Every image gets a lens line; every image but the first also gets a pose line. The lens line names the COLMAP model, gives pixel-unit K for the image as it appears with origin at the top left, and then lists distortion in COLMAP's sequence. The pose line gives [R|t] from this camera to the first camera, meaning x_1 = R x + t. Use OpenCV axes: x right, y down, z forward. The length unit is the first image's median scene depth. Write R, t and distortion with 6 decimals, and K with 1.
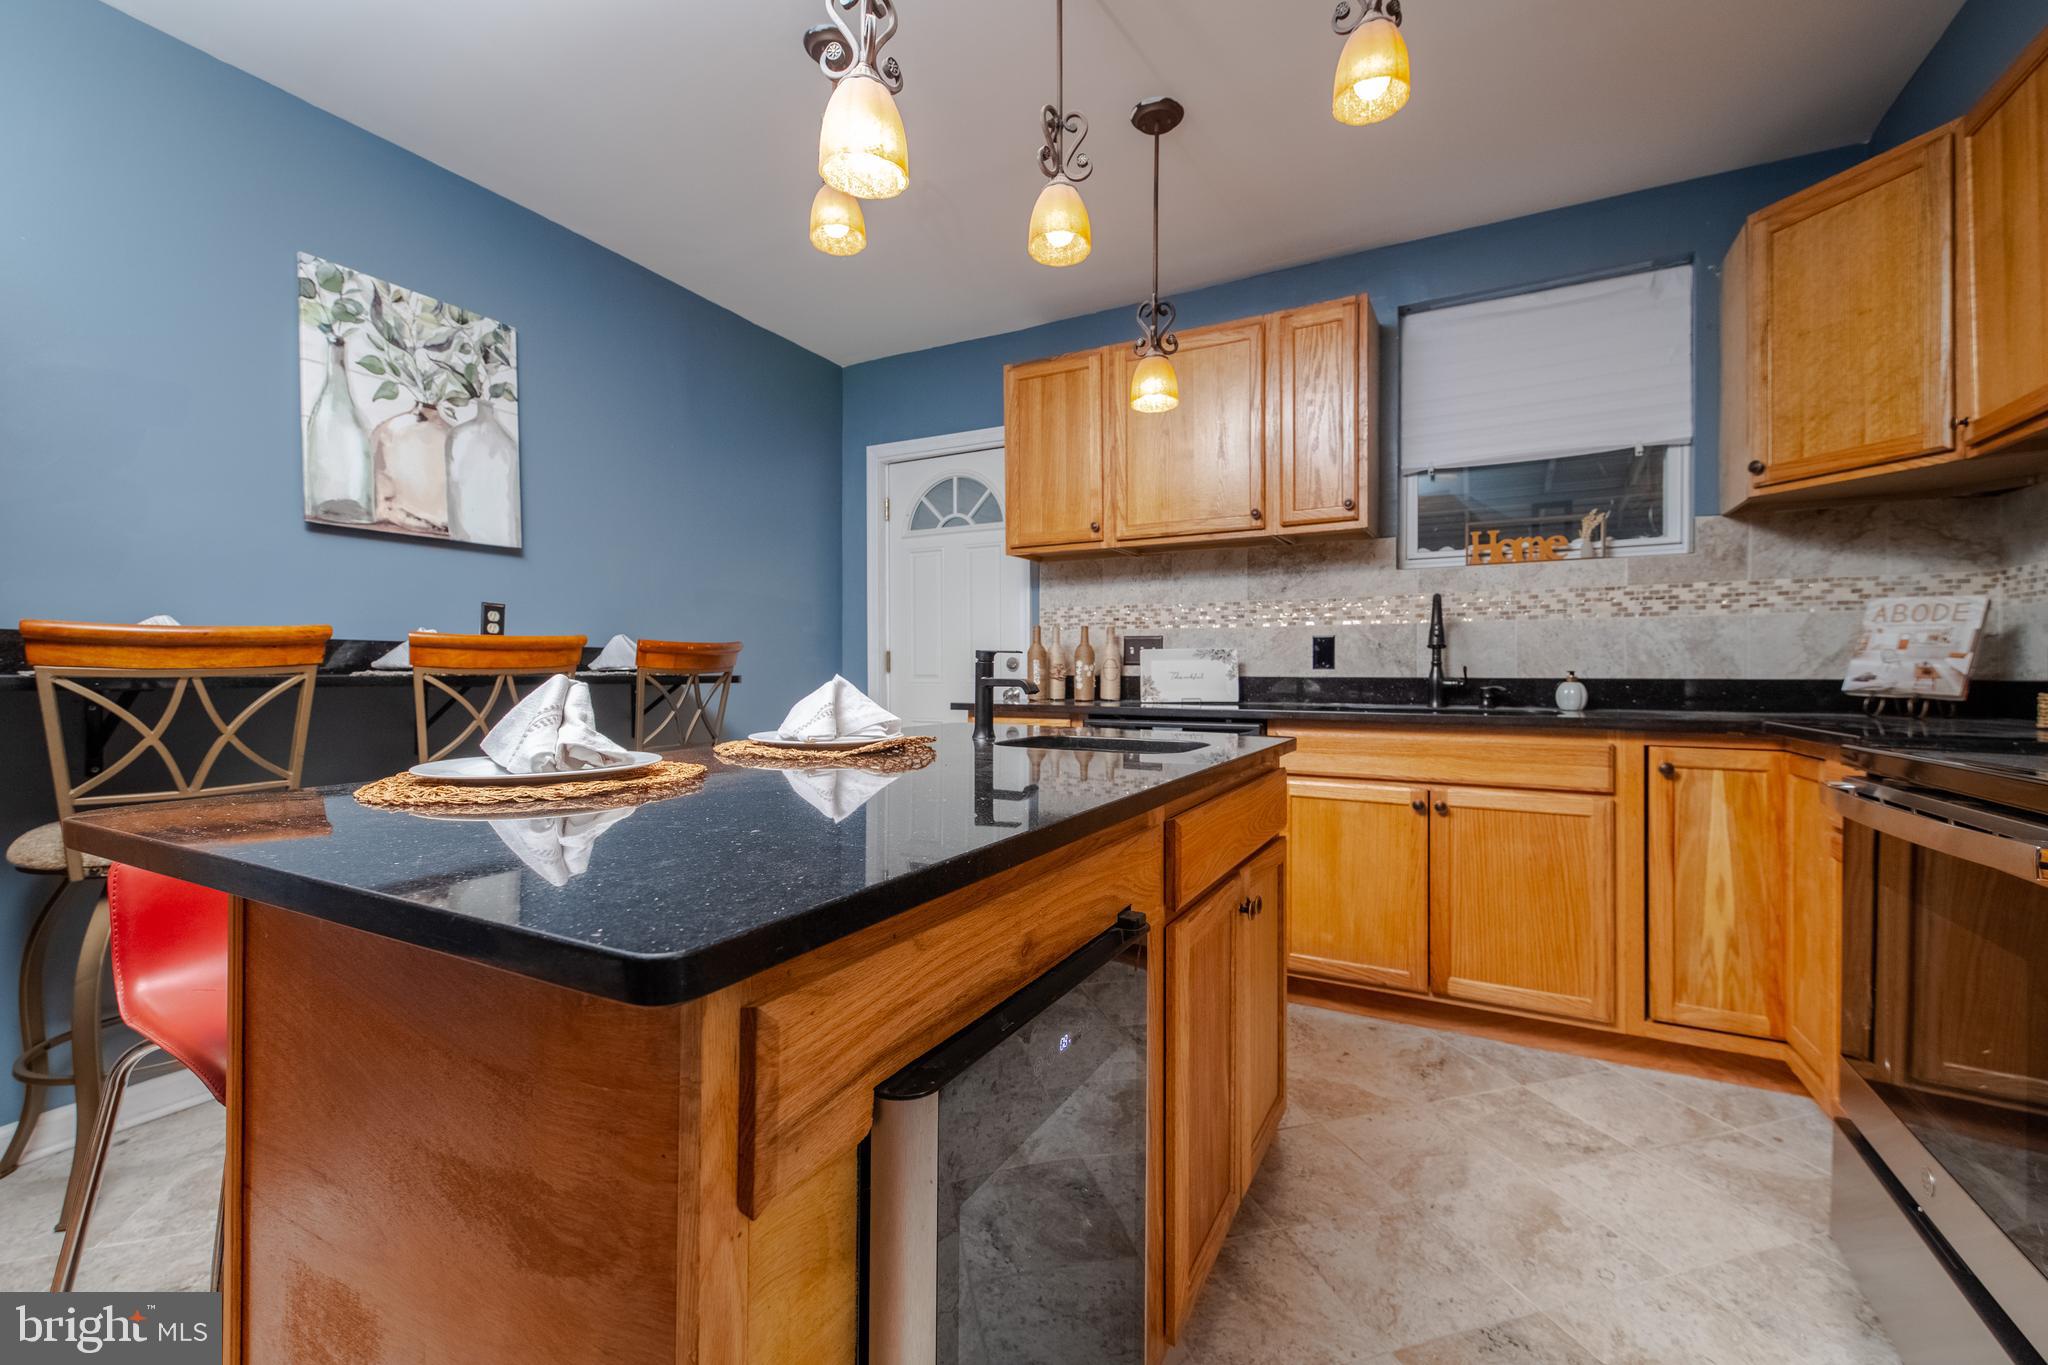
lens RADIAL K [[858.3, 0, 1031.8], [0, 858.3, 671.2], [0, 0, 1]] dist [0.032125, -0.008803]
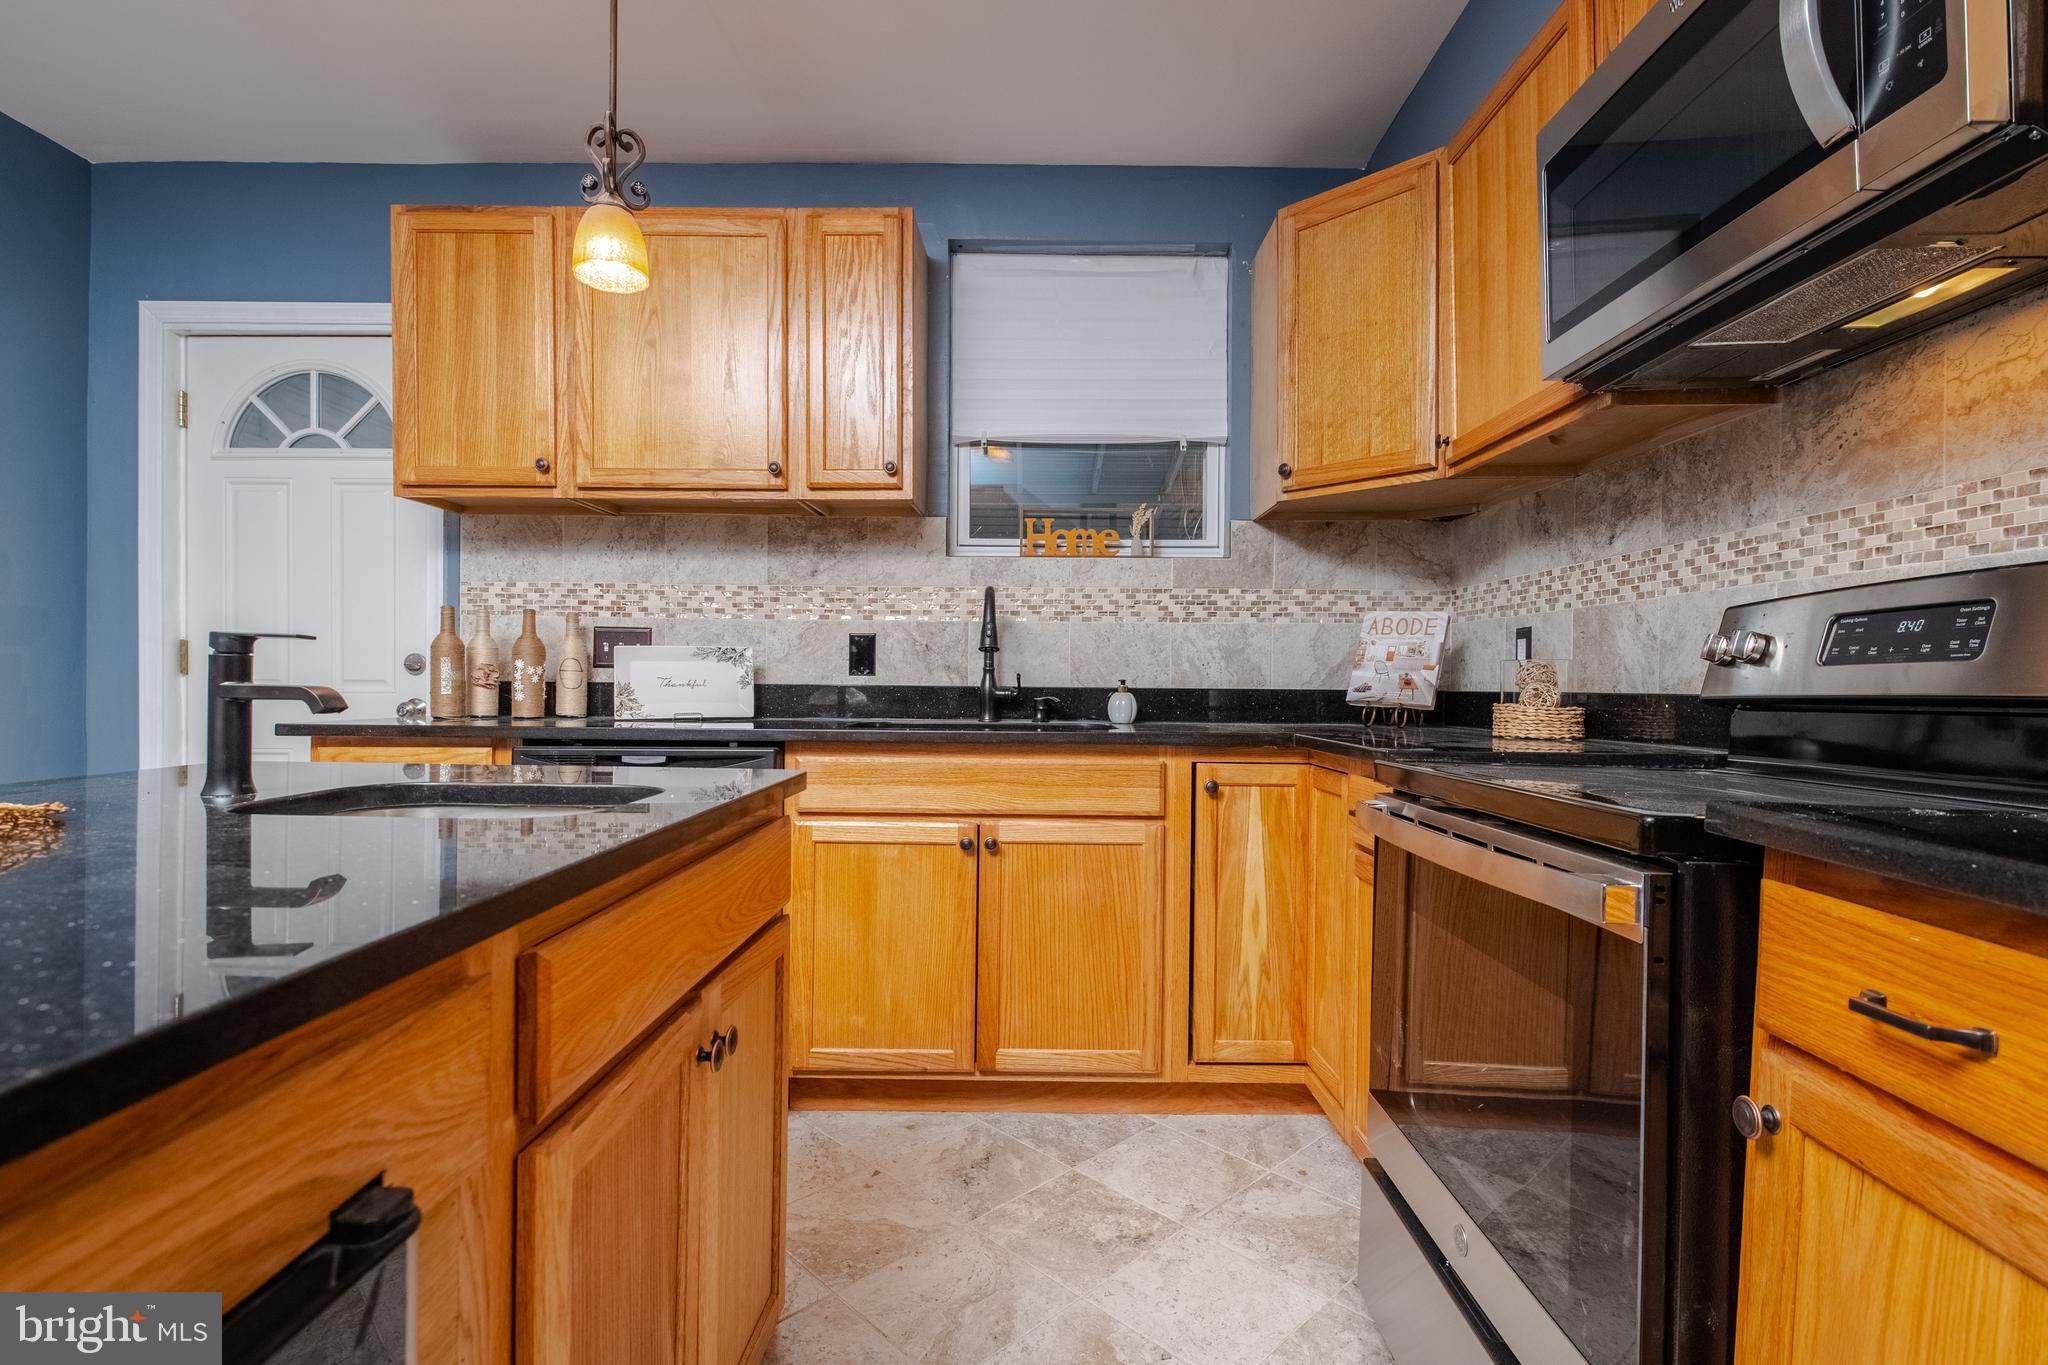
lens RADIAL K [[973.1, 0, 1036.8], [0, 973.1, 686.9], [0, 0, 1]] dist [0.005047, -0.000514]
pose [[0.884554, 0.004020, 0.466421, 0.074140], [-0.007997, 0.999947, 0.006548, 0.001207], [-0.466369, -0.009522, 0.884539, 0.152415]]
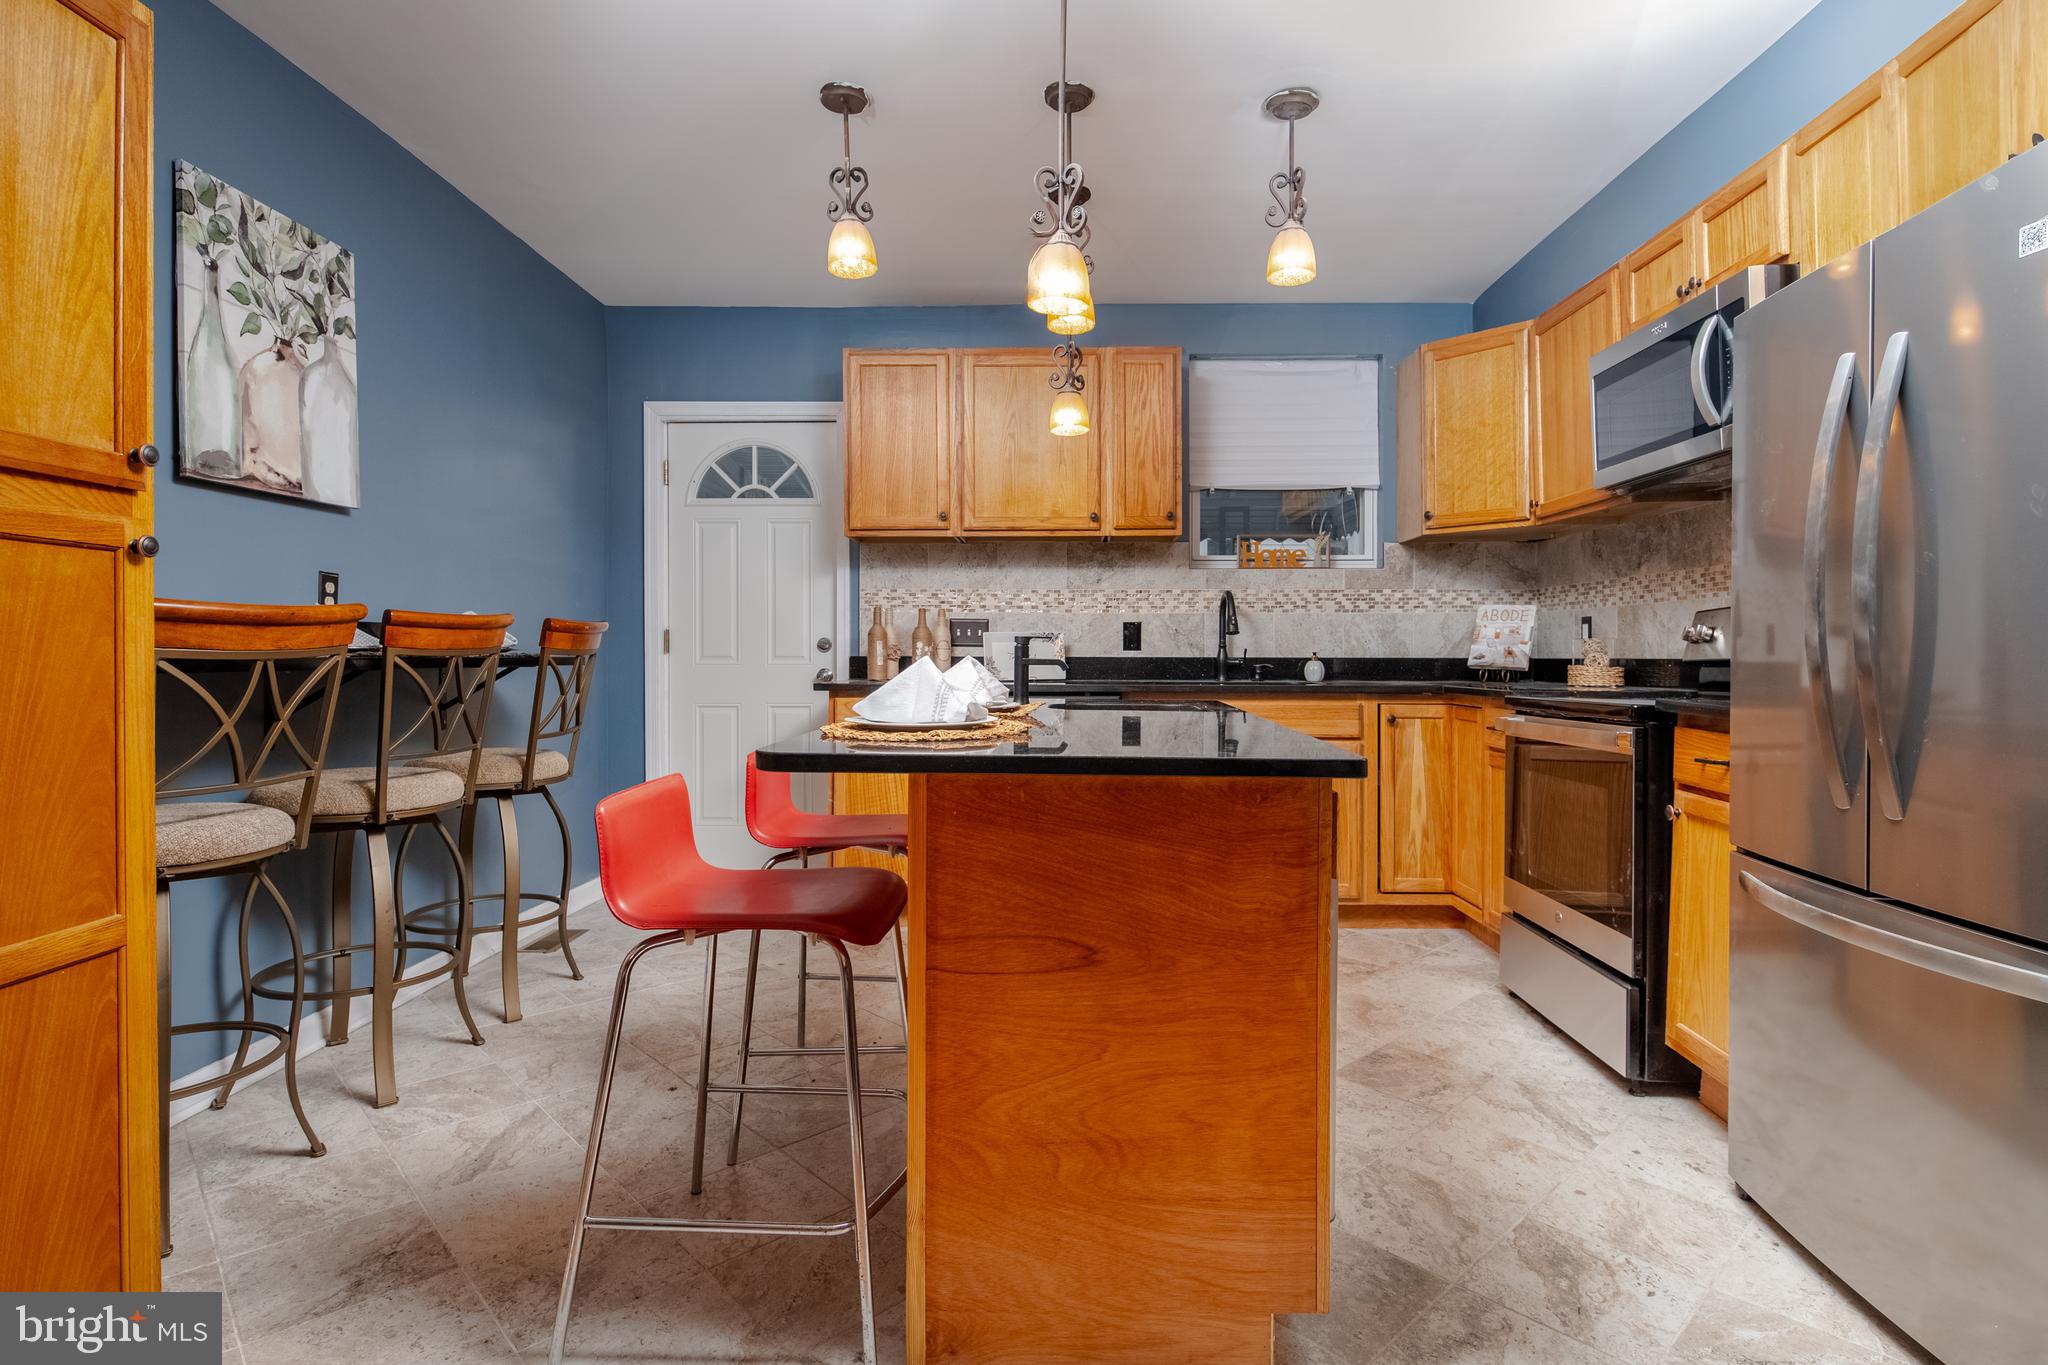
lens RADIAL K [[1049.9, 0, 1046.2], [0, 1049.9, 647.0], [0, 0, 1]] dist [0.004109, -0.000235]
pose [[0.890867, 0.002608, 0.454256, -0.494333], [-0.000747, 0.999991, -0.004276, -0.001156], [-0.454263, 0.003470, 0.890861, -0.259641]]
